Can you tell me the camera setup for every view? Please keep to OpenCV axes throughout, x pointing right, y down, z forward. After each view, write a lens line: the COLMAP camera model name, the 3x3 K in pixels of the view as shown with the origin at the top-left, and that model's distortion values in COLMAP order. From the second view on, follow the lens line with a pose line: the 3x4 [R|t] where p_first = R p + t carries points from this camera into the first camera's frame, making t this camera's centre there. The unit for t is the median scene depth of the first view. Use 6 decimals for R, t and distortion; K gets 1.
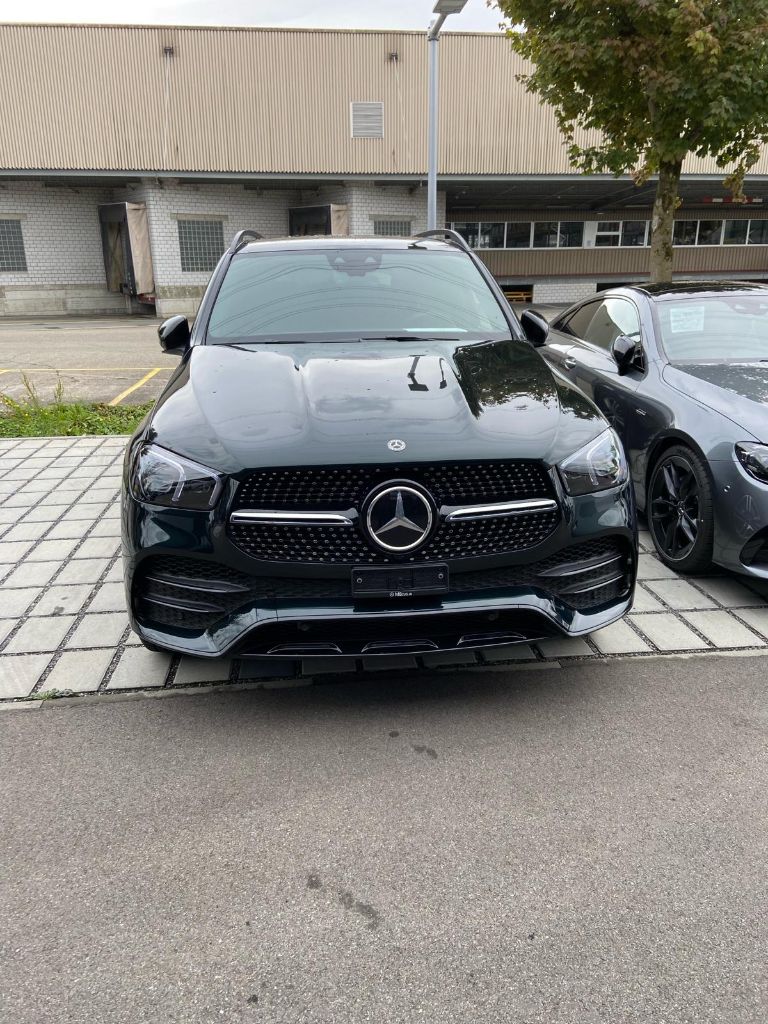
lens RADIAL K [[772.1, 0, 386.6], [0, 772.1, 493.6], [0, 0, 1]] dist [0.081338, -0.007745]
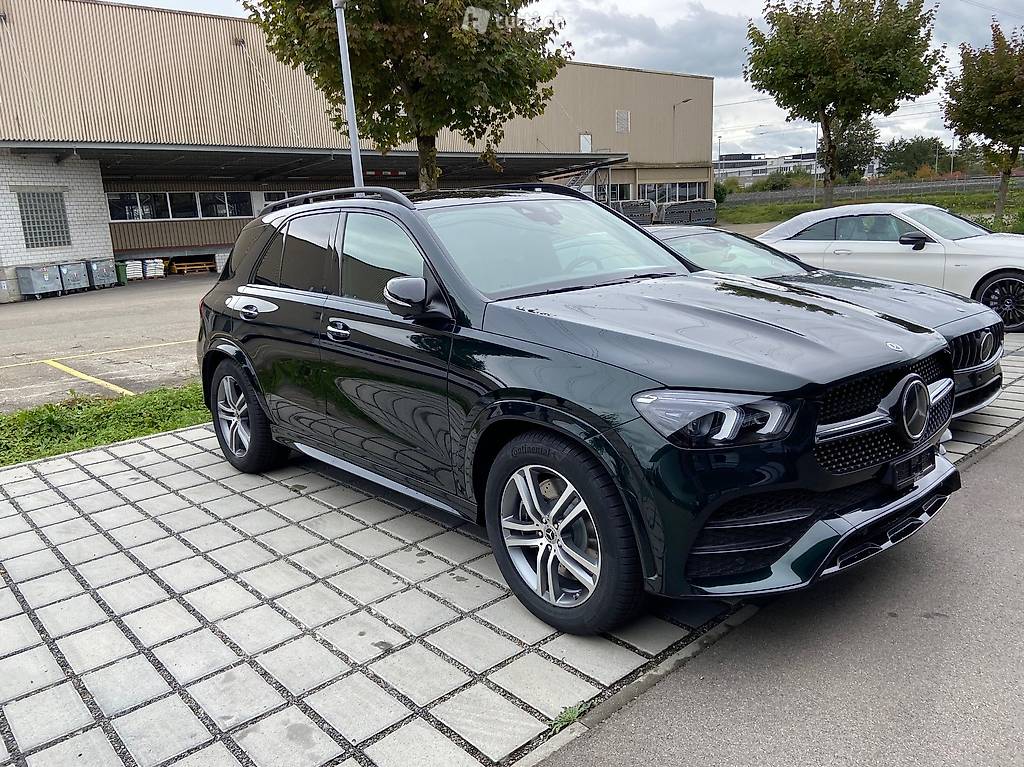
lens RADIAL K [[767.0, 0, 512.0], [0, 767.0, 383.5], [0, 0, 1]] dist [0.116452, -0.154475]
pose [[0.817088, -0.156383, 0.554898, -0.719565], [0.208058, 0.977630, -0.030847, -0.060797], [-0.537661, 0.140655, 0.831346, 0.242465]]
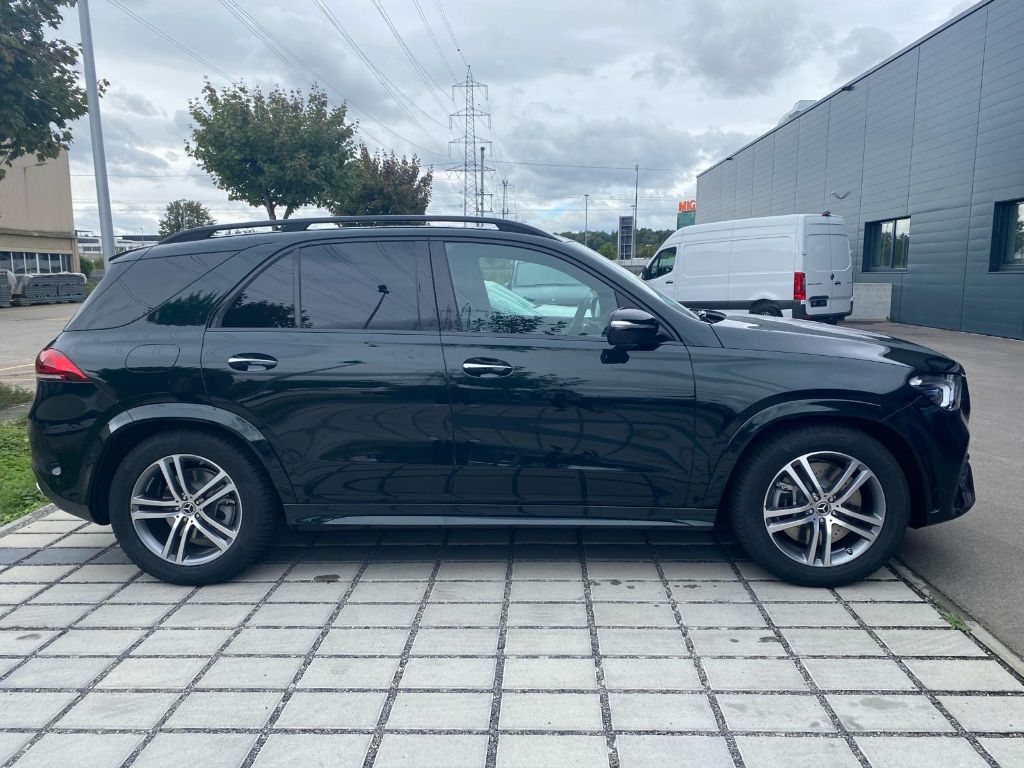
lens RADIAL K [[772.0, 0, 512.0], [0, 772.0, 384.0], [0, 0, 1]] dist [-0.000023, 0.008277]
pose [[0.172023, -0.134773, 0.975830, -1.261801], [0.293109, 0.952734, 0.079912, -0.265792], [-0.940476, 0.272277, 0.203395, 1.034123]]
